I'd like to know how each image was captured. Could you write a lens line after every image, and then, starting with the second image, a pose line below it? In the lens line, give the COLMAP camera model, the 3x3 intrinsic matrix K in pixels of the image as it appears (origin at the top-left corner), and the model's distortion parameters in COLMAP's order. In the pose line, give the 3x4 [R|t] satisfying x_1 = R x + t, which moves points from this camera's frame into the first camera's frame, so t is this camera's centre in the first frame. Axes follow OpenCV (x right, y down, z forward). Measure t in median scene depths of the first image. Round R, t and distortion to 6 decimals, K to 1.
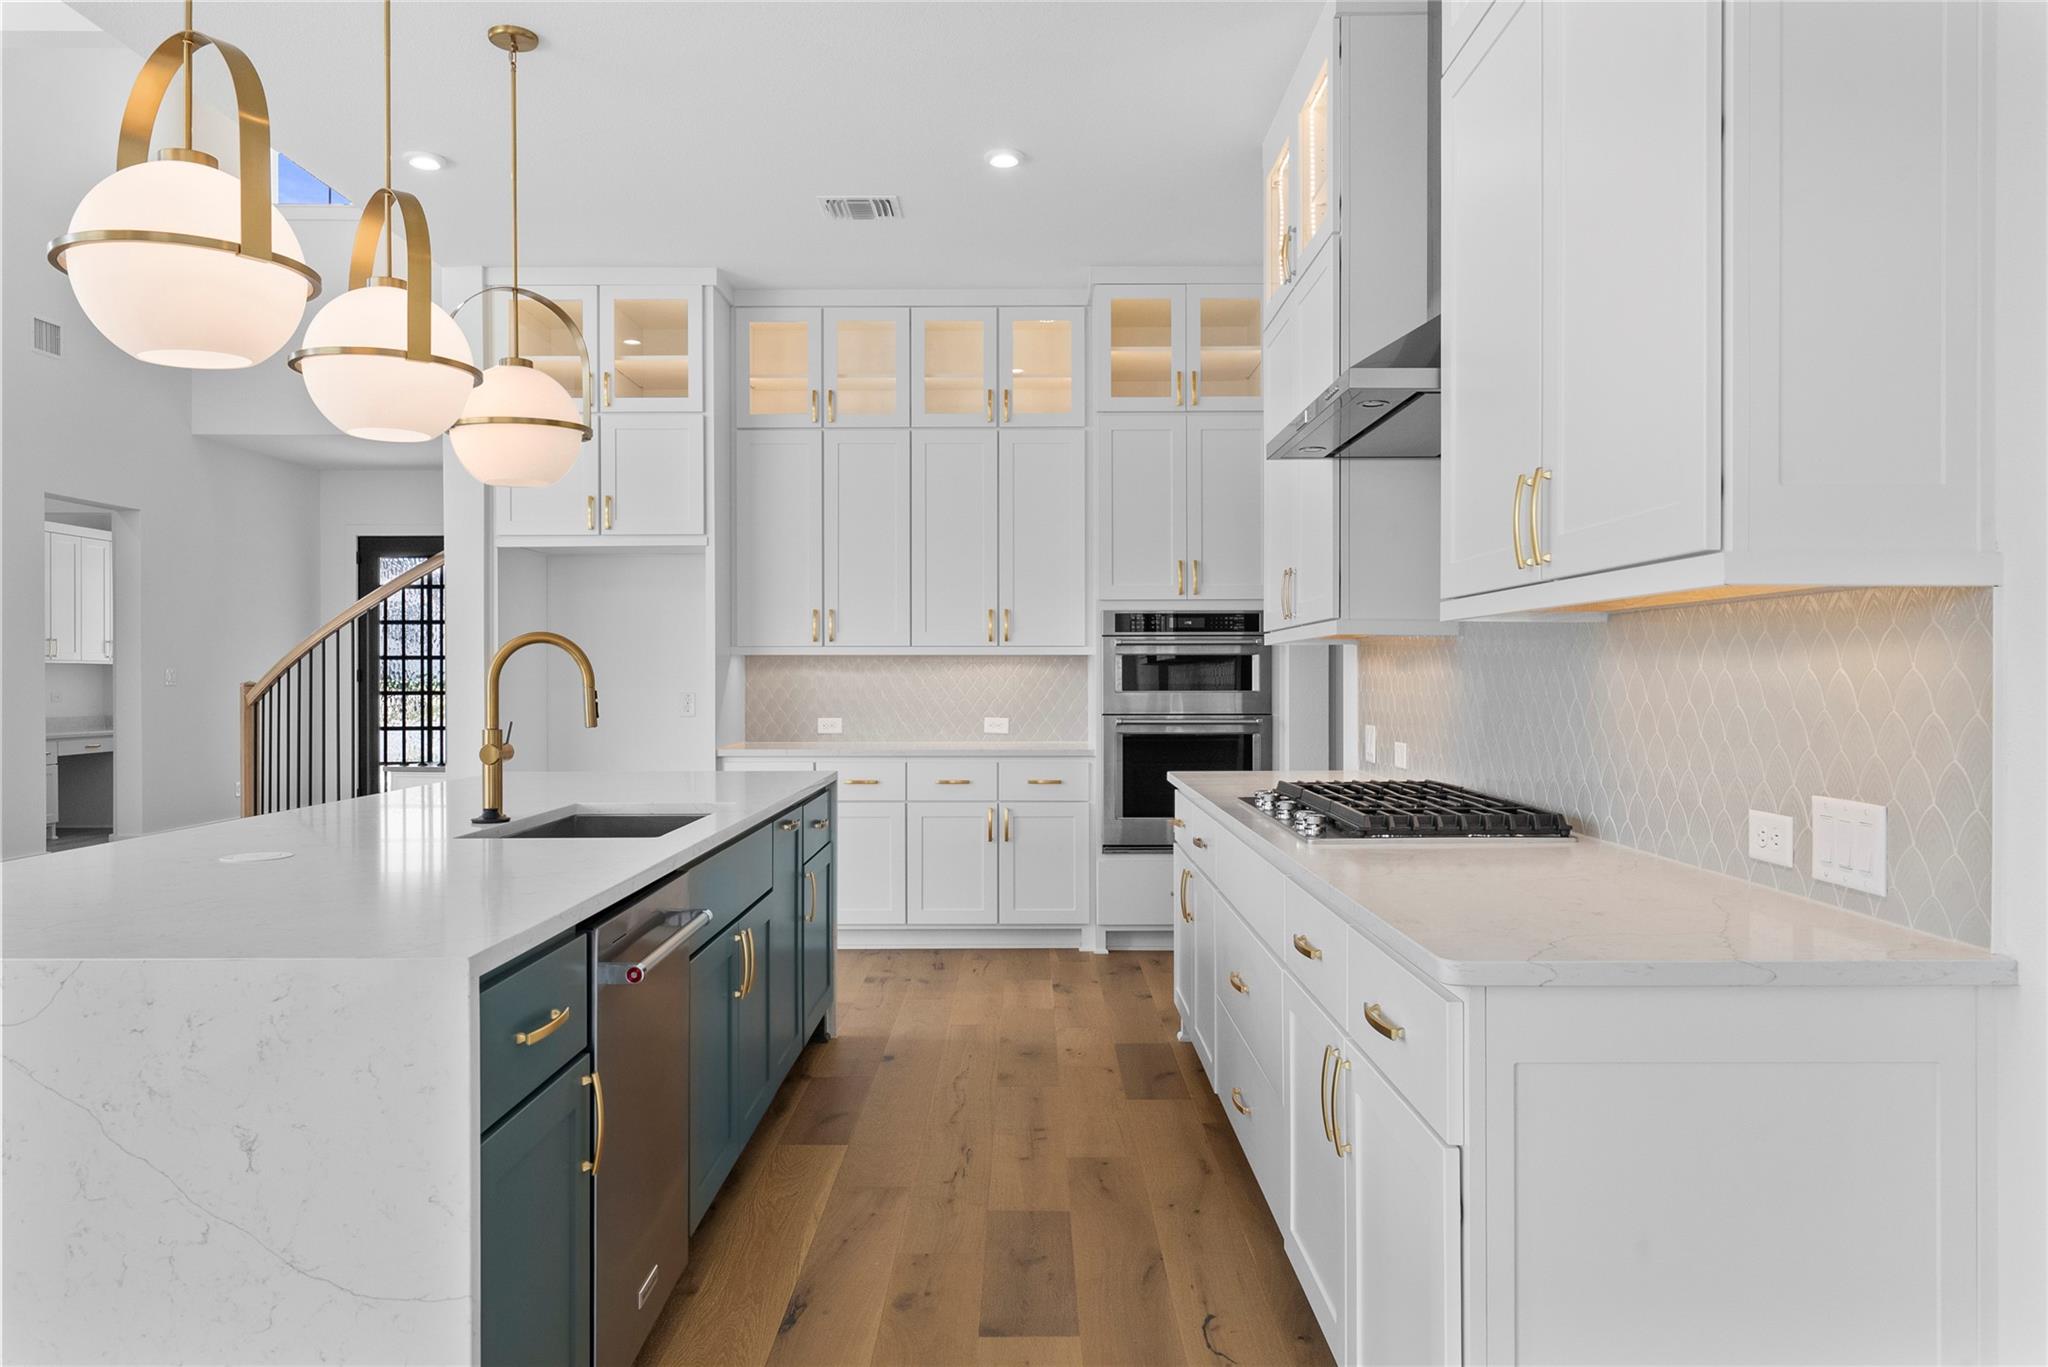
lens RADIAL K [[1346.5, 0, 1026.2], [0, 1346.5, 686.1], [0, 0, 1]] dist [-0.035585, -0.000123]
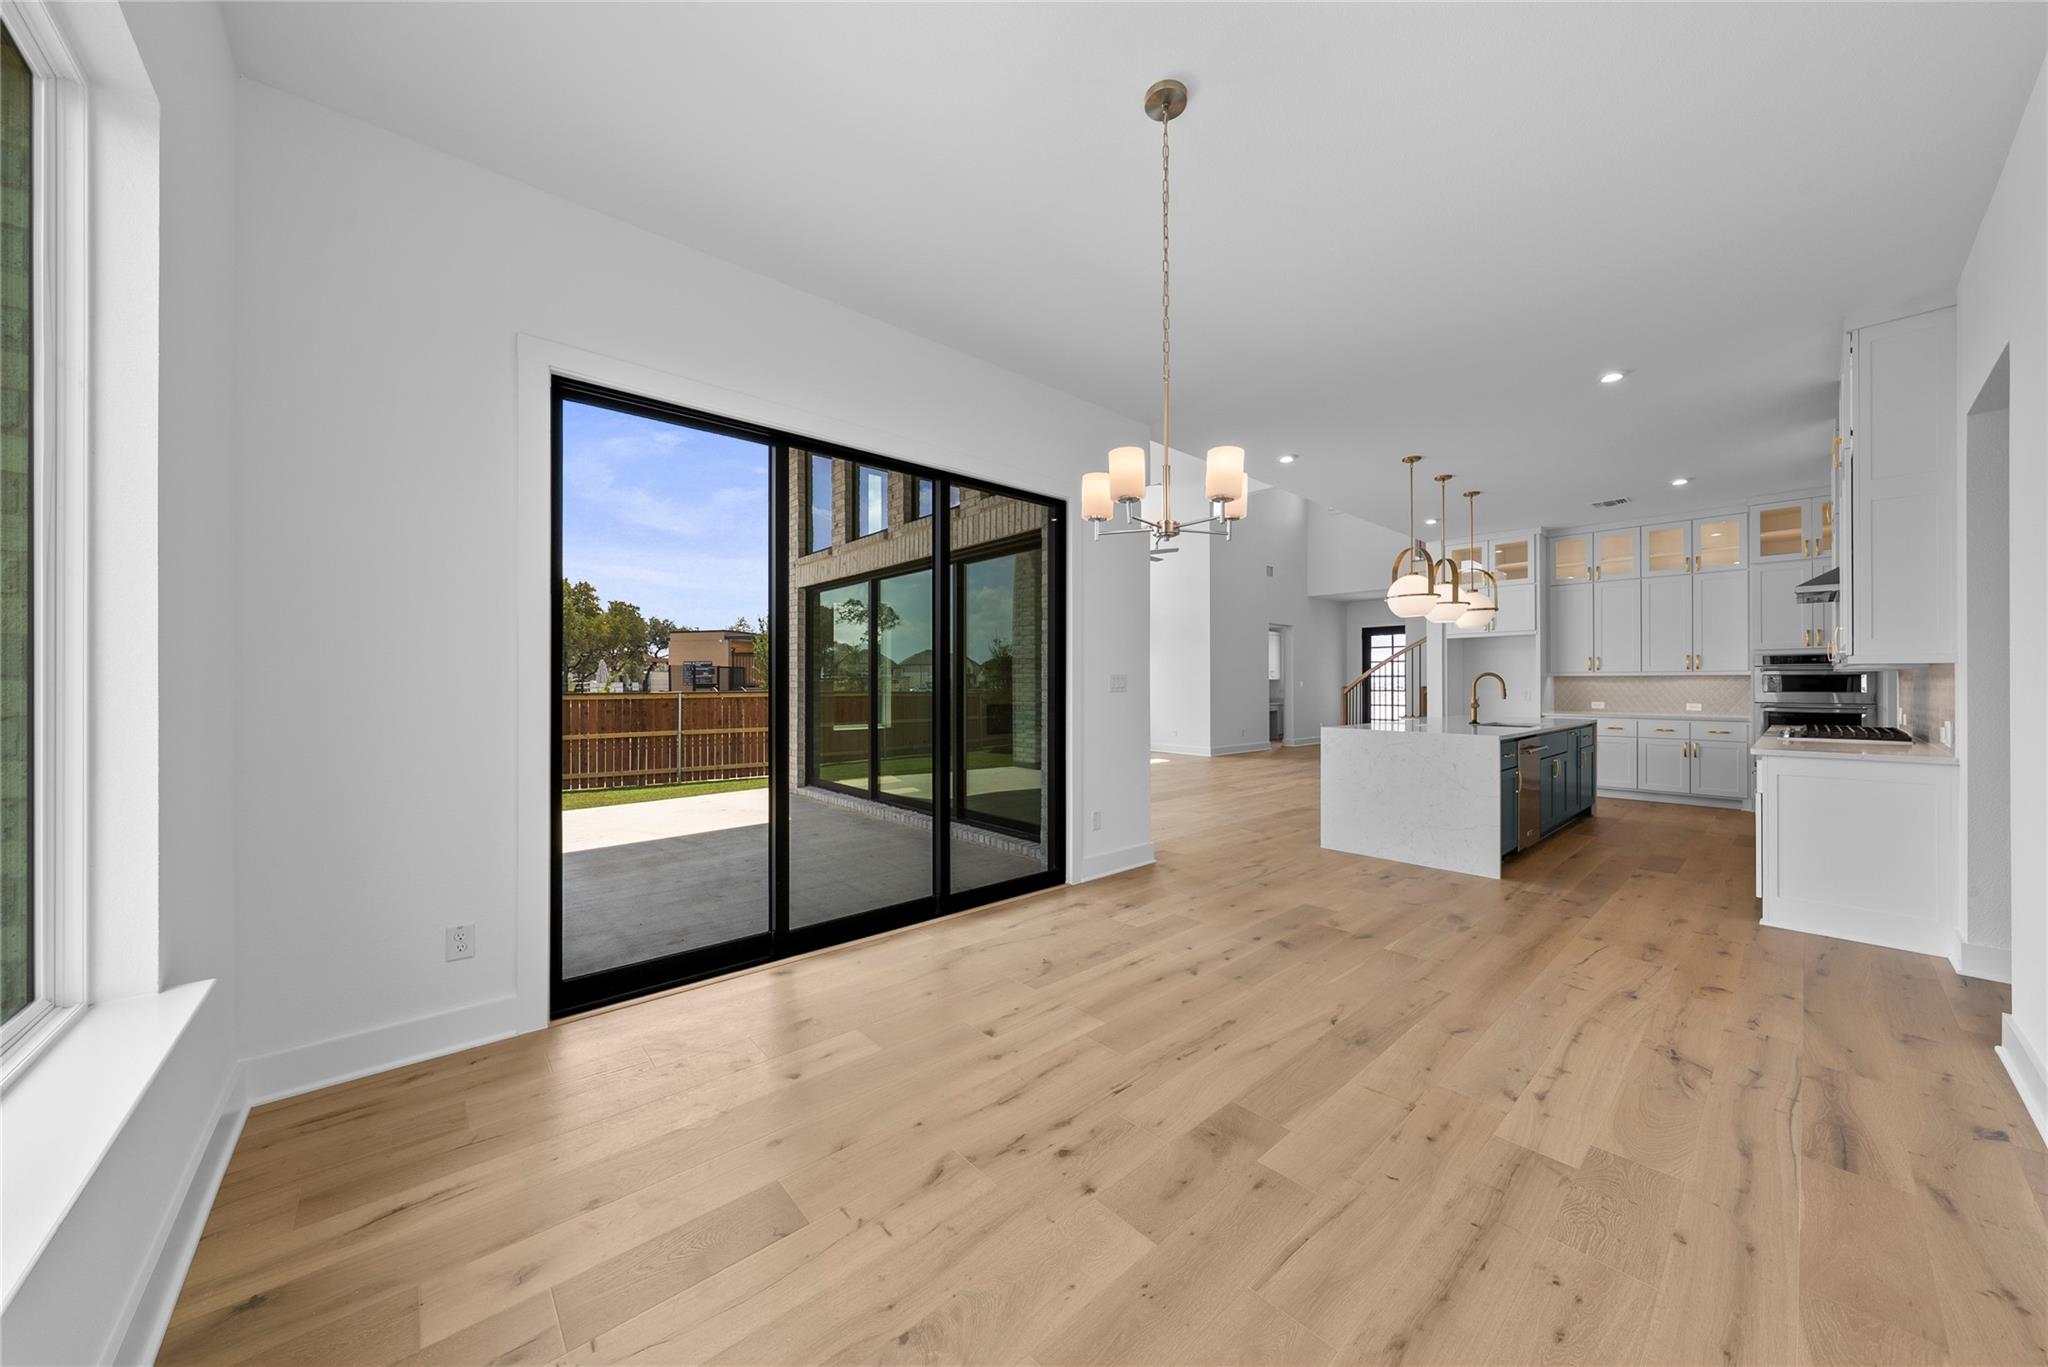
lens RADIAL K [[698.1, 0, 1021.2], [0, 698.1, 685.2], [0, 0, 1]] dist [-0.011367, -0.000068]
pose [[0.657009, 0.002493, -0.753879, 0.115821], [-0.005717, 0.999982, -0.001675, 0.002064], [0.753861, 0.005410, 0.657012, -0.617420]]
